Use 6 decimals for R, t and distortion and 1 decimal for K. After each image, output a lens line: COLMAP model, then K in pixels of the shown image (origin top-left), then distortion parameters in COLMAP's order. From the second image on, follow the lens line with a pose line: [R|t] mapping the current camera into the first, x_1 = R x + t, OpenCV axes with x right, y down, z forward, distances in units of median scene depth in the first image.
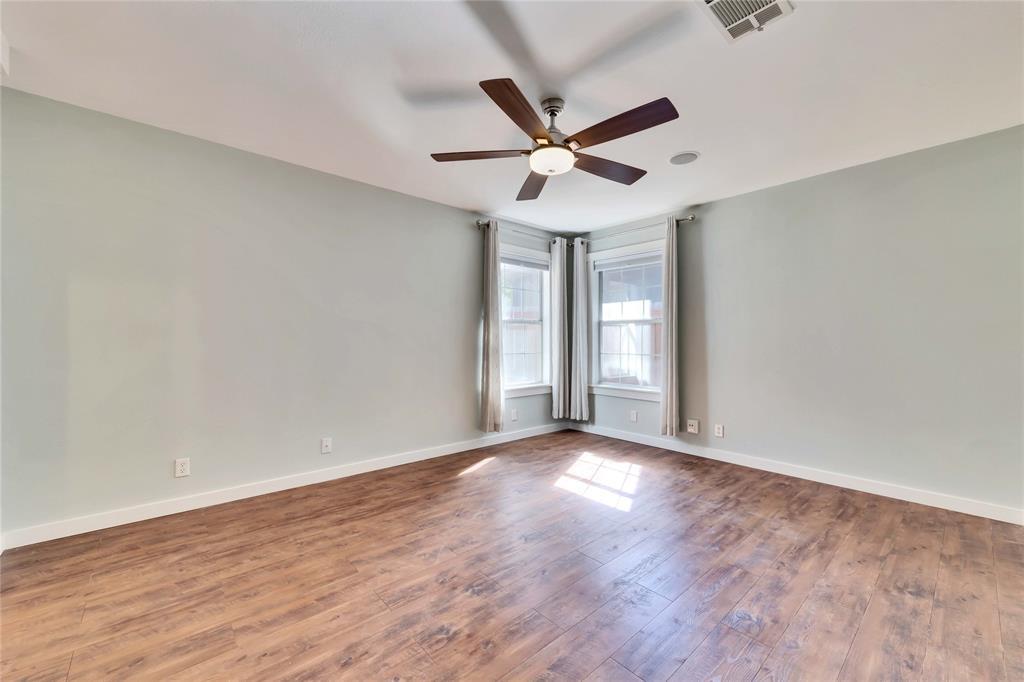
lens RADIAL K [[355.9, 0, 512.0], [0, 355.9, 341.0], [0, 0, 1]] dist [0.000454, -0.000029]
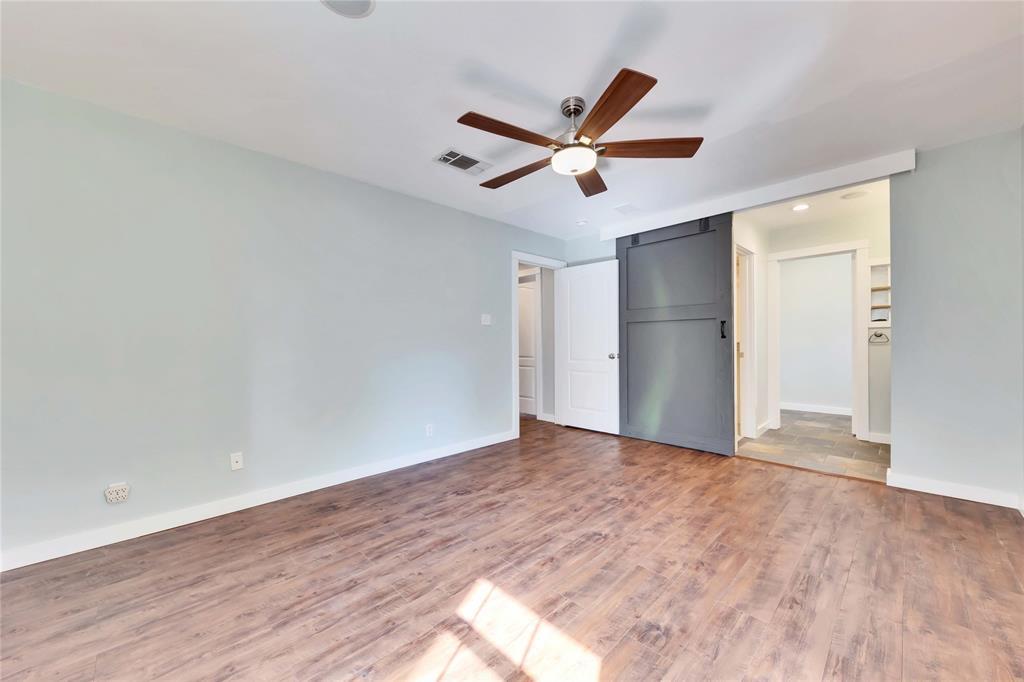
lens RADIAL K [[355.9, 0, 512.0], [0, 355.9, 341.0], [0, 0, 1]] dist [0.000454, -0.000029]
pose [[-0.998053, 0.007072, -0.061974, 0.398934], [0.007186, 0.999973, -0.001612, 0.003782], [0.061961, -0.002054, -0.998076, 2.270890]]
